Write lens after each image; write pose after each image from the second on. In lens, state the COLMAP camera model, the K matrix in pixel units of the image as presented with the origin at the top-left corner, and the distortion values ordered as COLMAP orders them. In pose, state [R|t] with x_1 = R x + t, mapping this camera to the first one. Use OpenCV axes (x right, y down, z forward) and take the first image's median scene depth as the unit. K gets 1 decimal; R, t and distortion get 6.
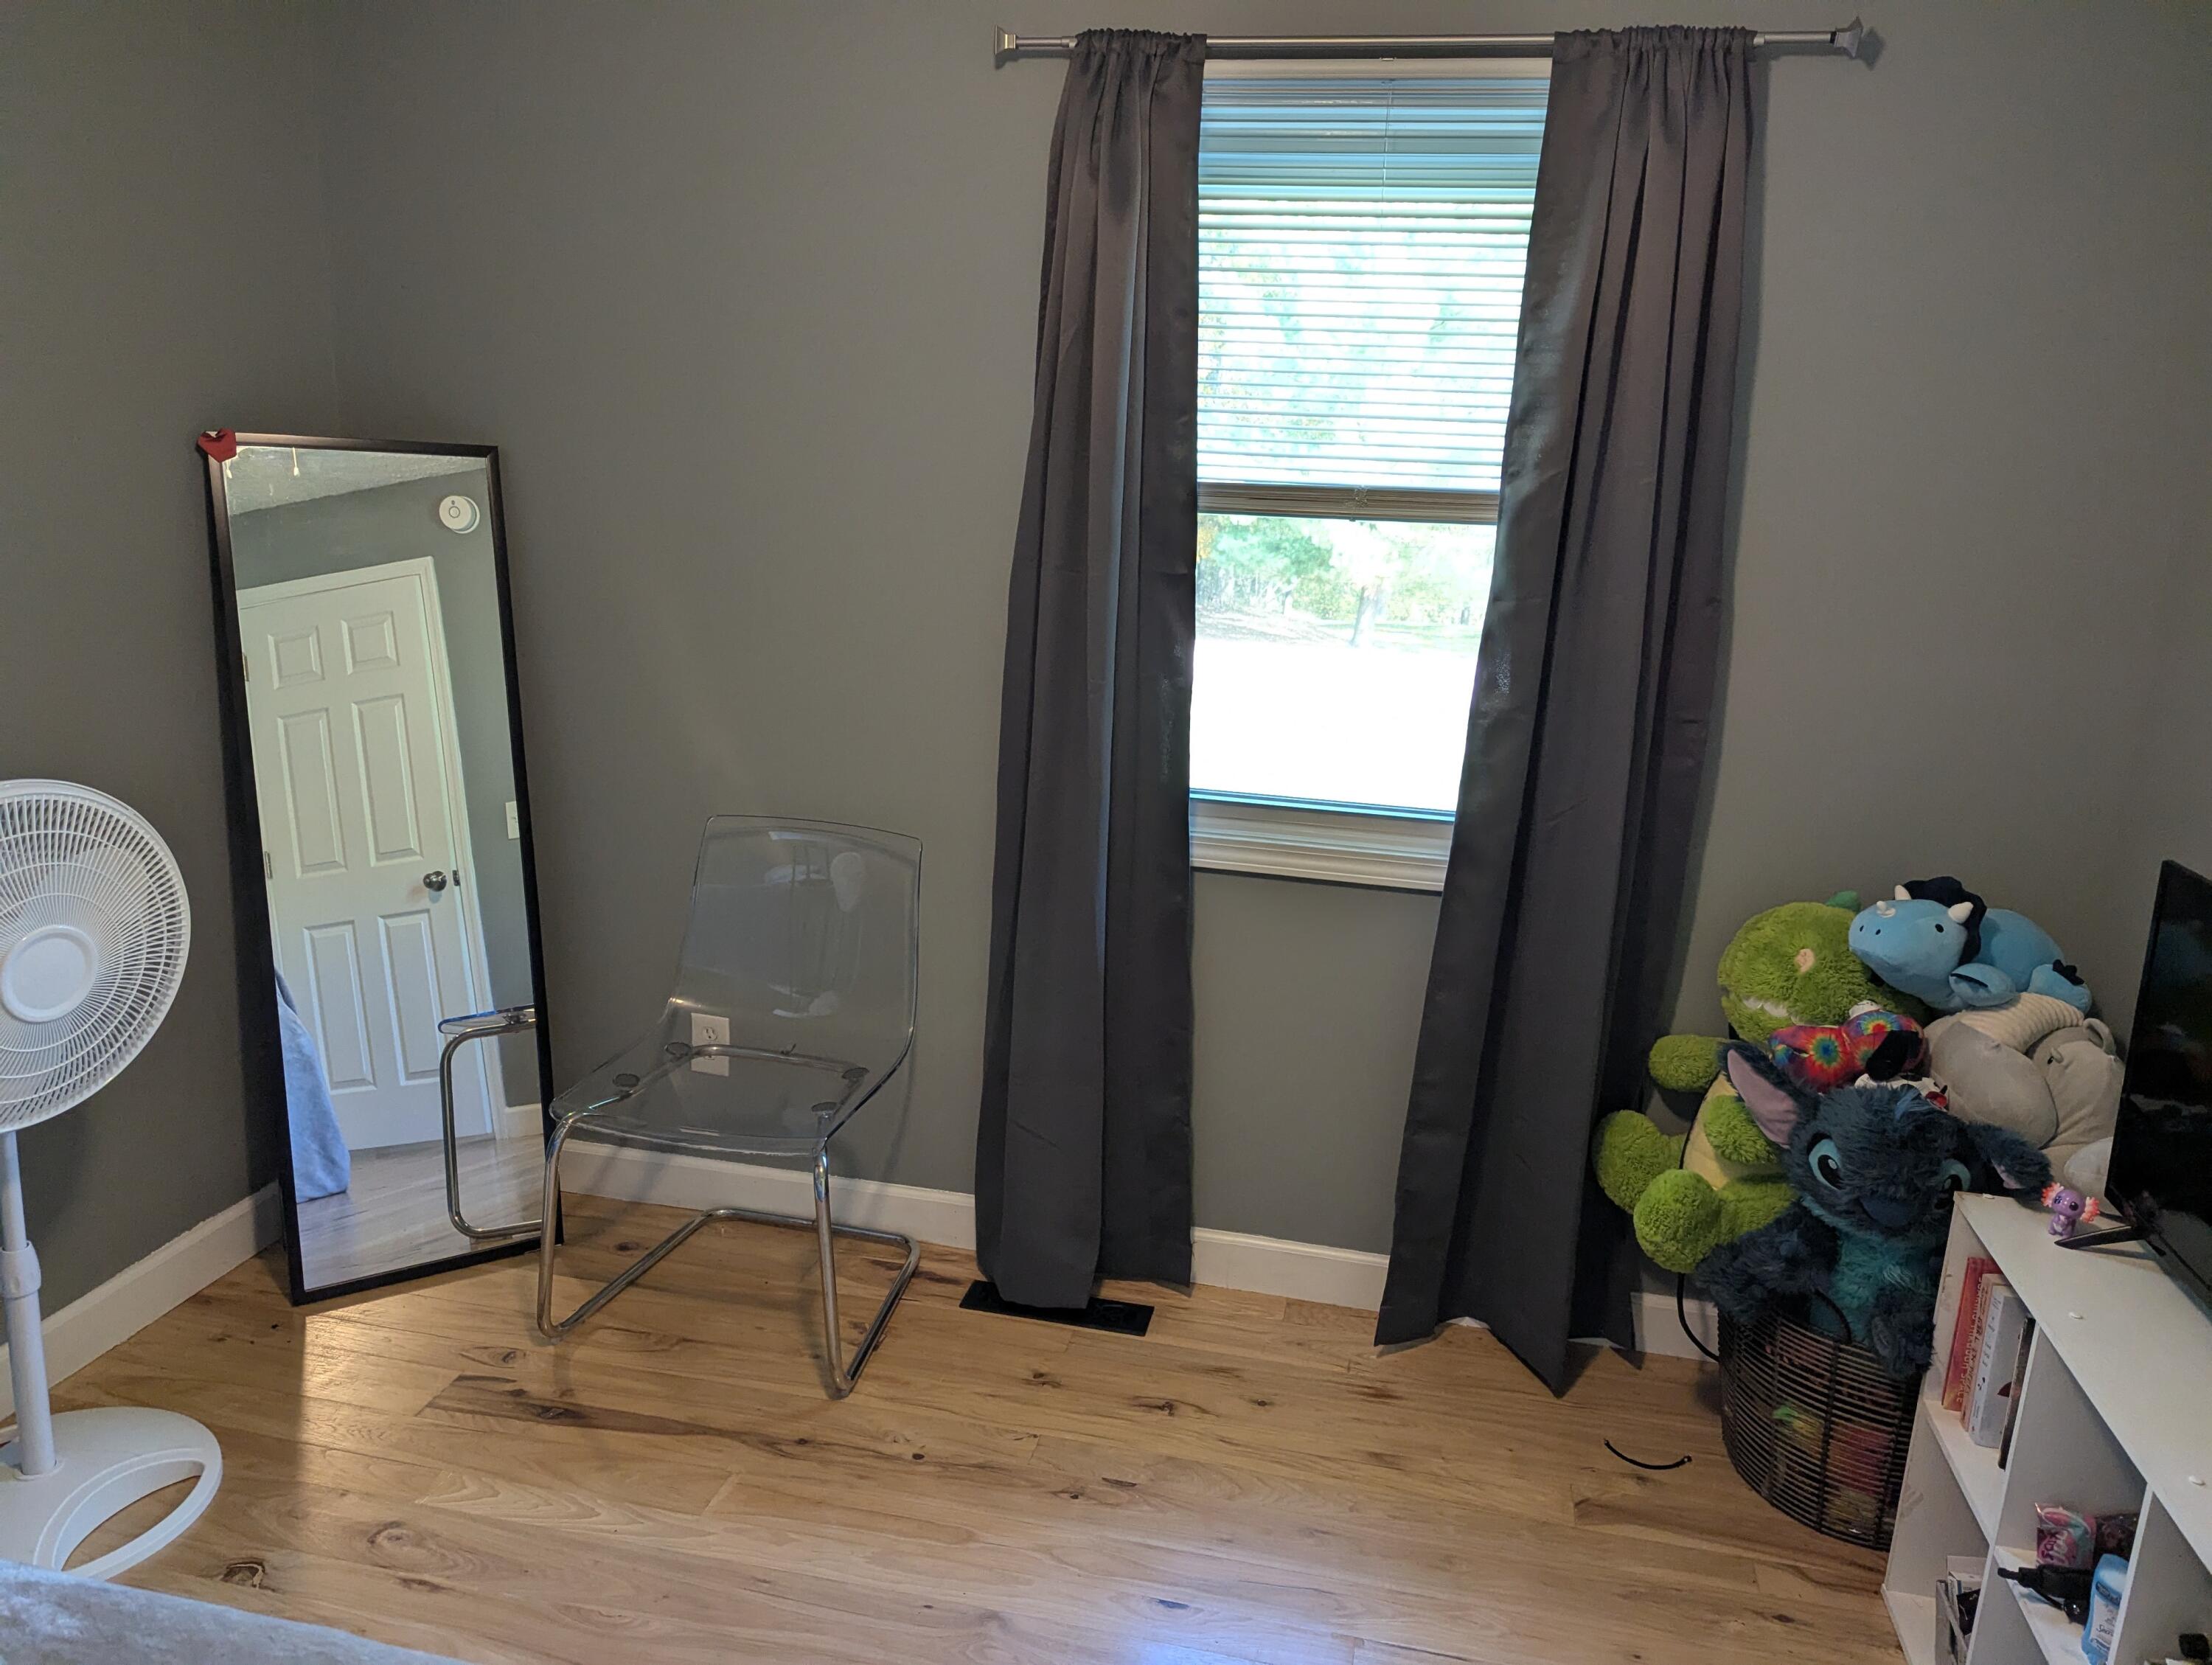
lens RADIAL K [[1566.2, 0, 1106.0], [0, 1566.2, 832.5], [0, 0, 1]] dist [0.037584, -0.030595]
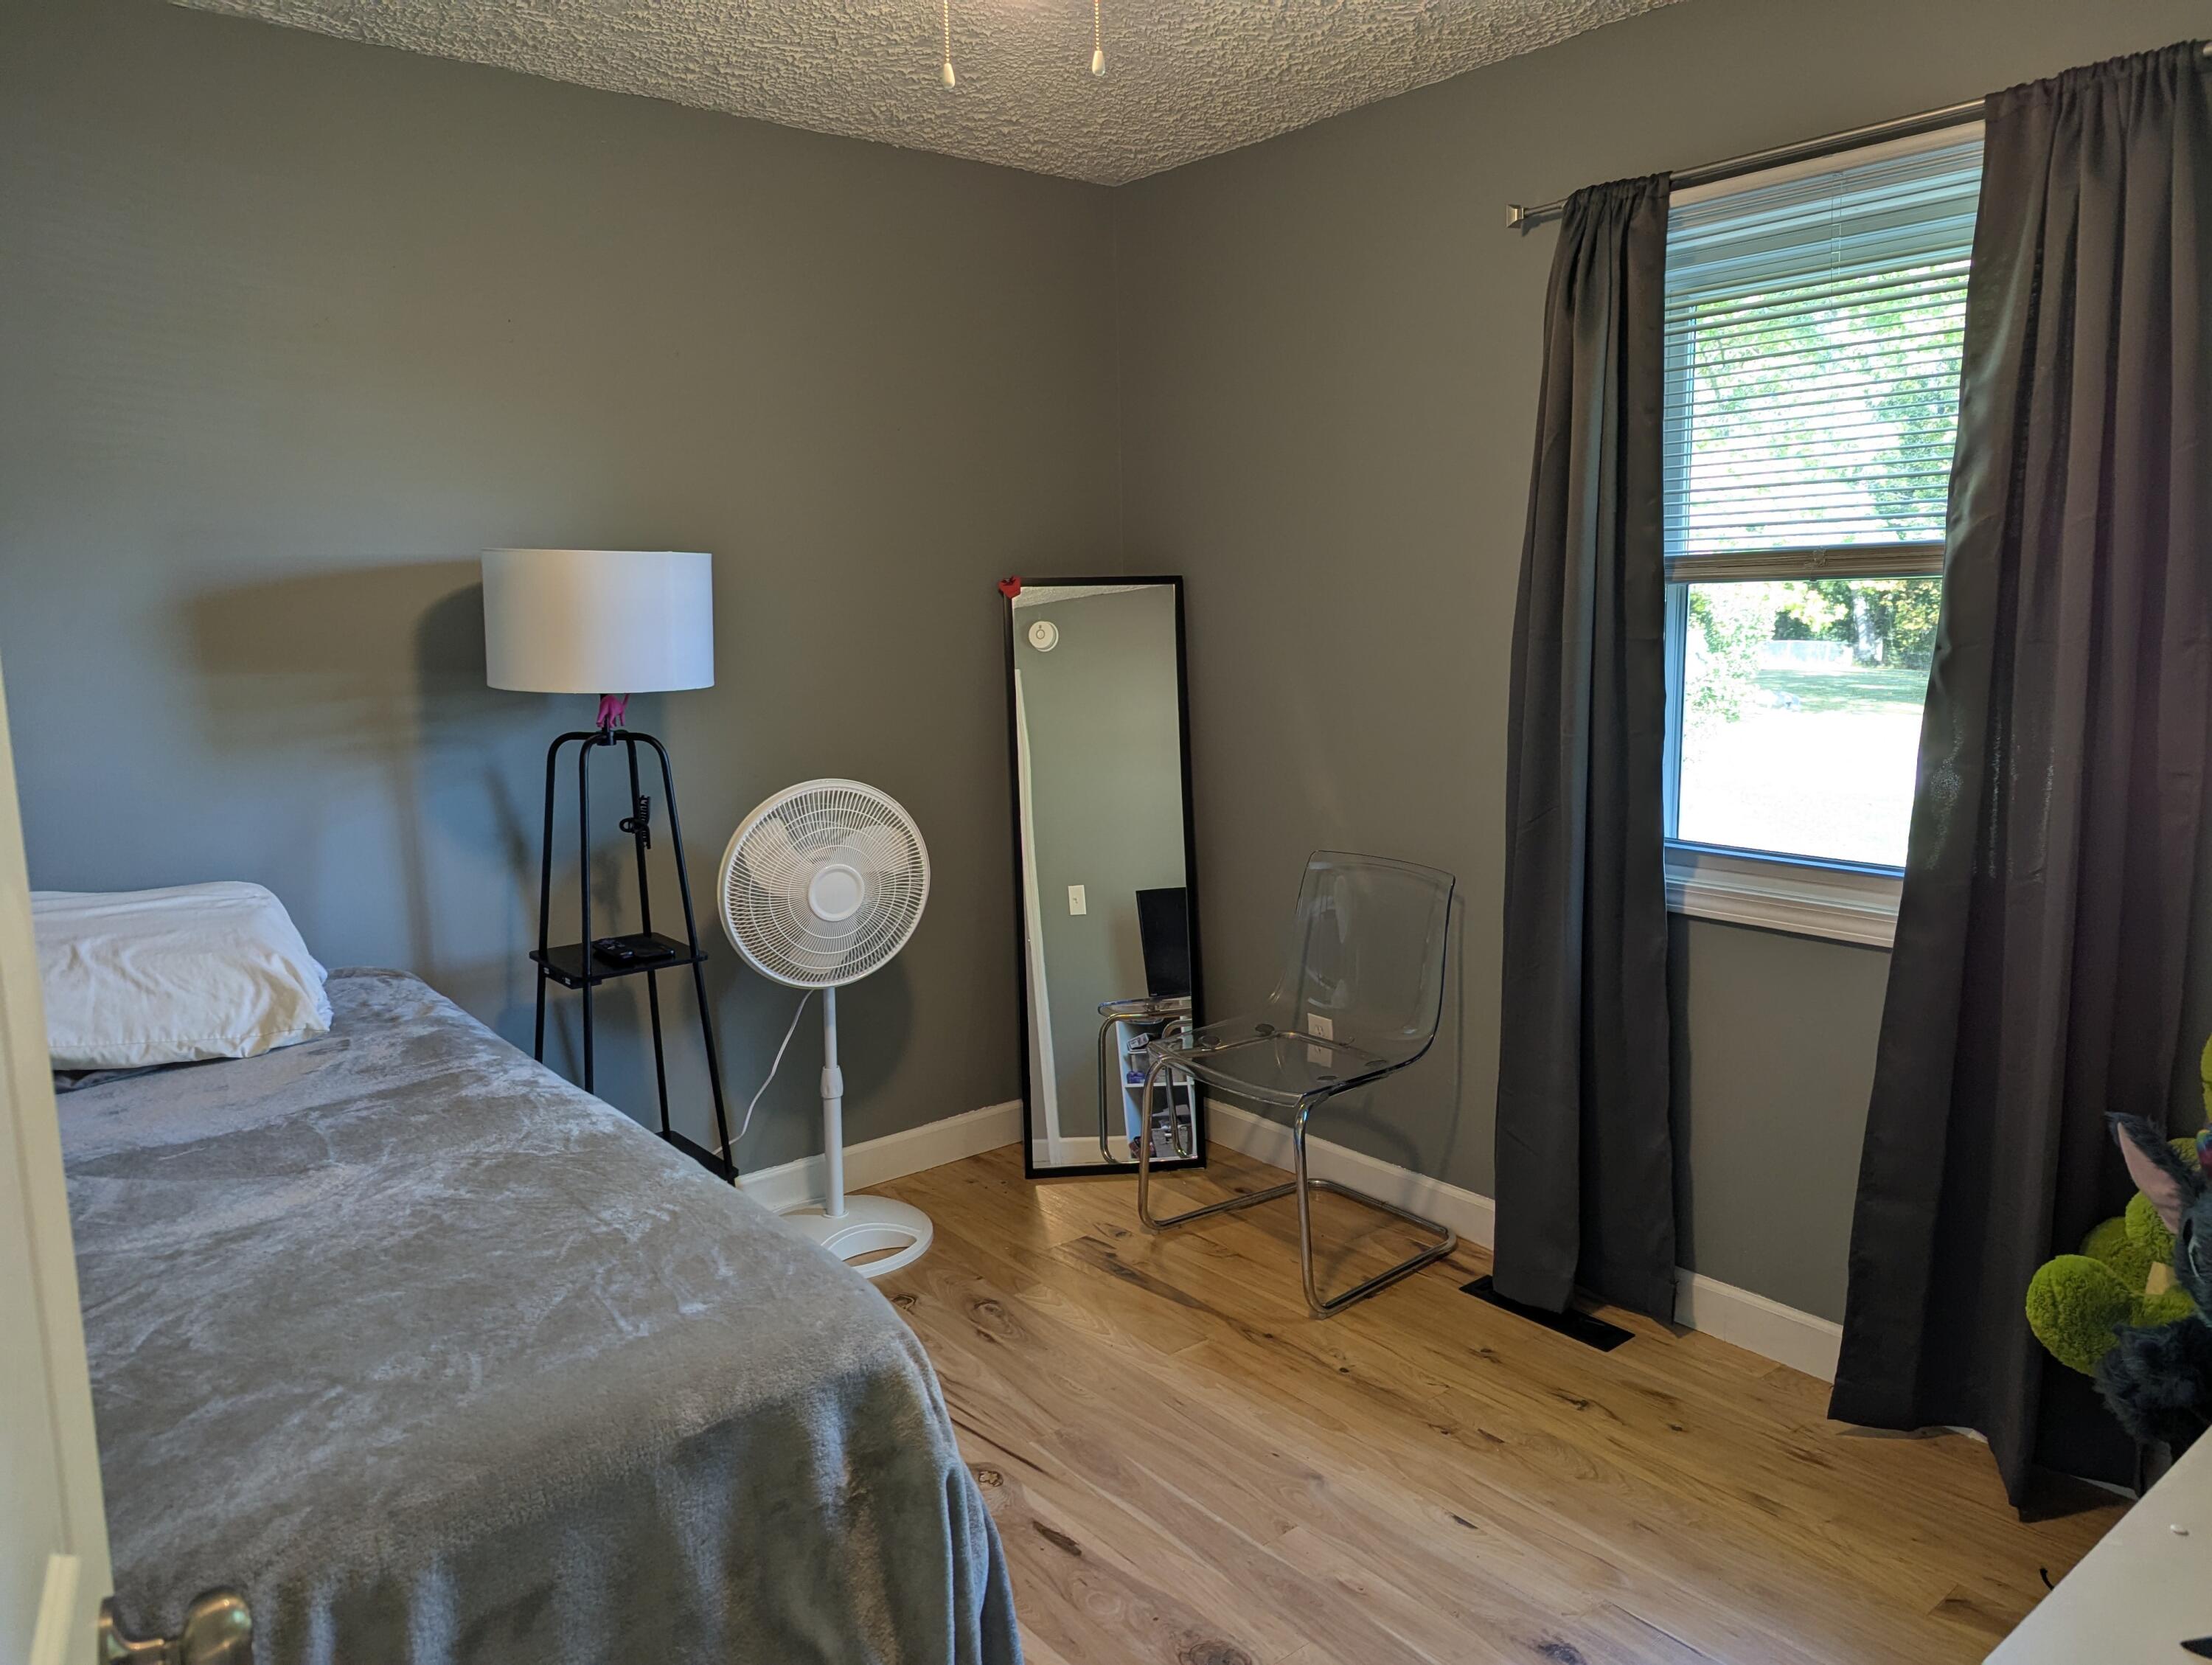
lens RADIAL K [[1566.2, 0, 1106.0], [0, 1566.2, 832.5], [0, 0, 1]] dist [0.037584, -0.030595]
pose [[0.767727, 0.038368, -0.639628, 0.465524], [-0.100847, 0.993001, -0.061479, 0.076121], [0.632792, 0.111704, 0.766222, -0.076957]]
